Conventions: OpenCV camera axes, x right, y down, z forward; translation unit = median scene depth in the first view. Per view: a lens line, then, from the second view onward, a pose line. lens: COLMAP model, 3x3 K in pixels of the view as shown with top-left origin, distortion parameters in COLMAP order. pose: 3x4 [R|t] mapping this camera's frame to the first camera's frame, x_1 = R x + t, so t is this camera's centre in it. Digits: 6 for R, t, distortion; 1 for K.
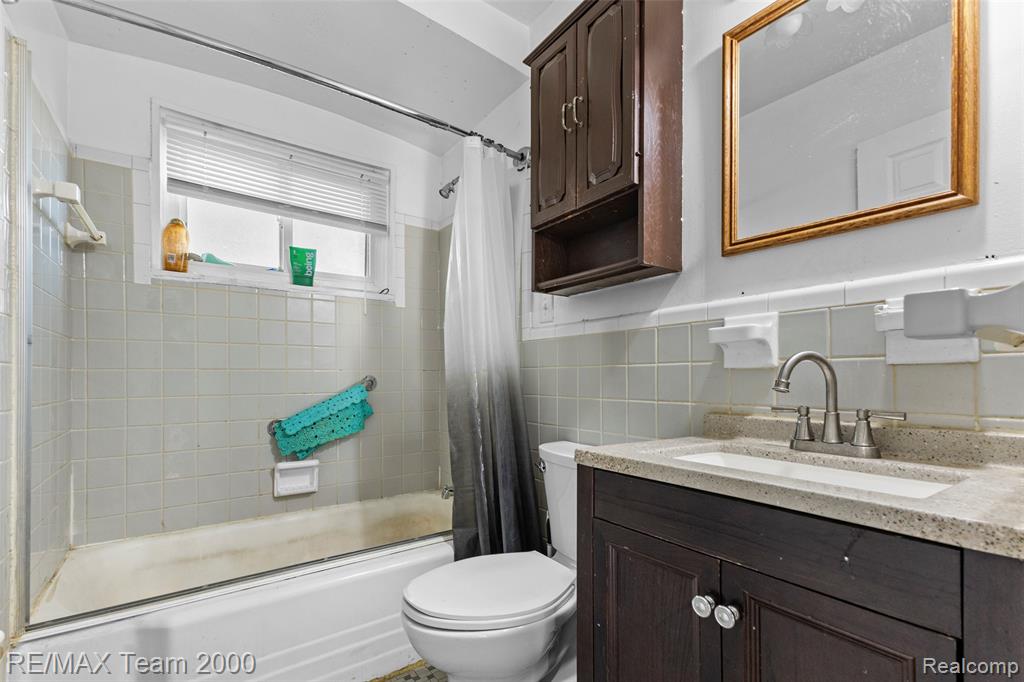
lens RADIAL K [[446.5, 0, 532.4], [0, 446.5, 373.6], [0, 0, 1]] dist [0.003133, -0.002679]
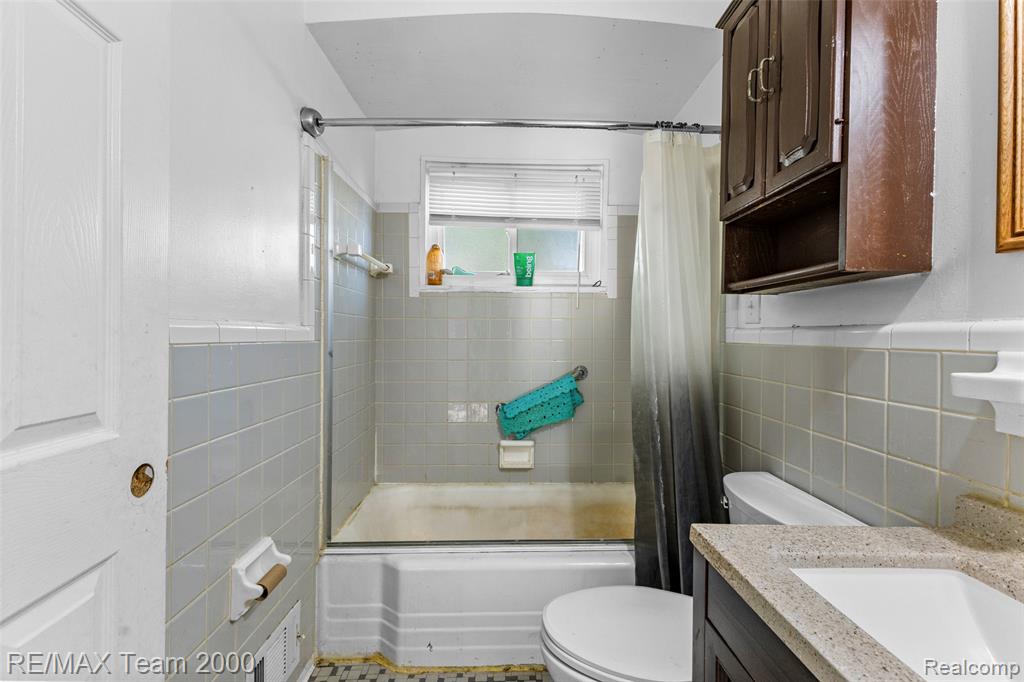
lens RADIAL K [[446.5, 0, 519.0], [0, 446.5, 341.2], [0, 0, 1]] dist [0.003133, -0.002679]
pose [[0.825640, 0.018614, -0.563891, 0.158474], [-0.013288, 0.999820, 0.013547, -0.096800], [0.564041, -0.003692, 0.825738, 0.072941]]
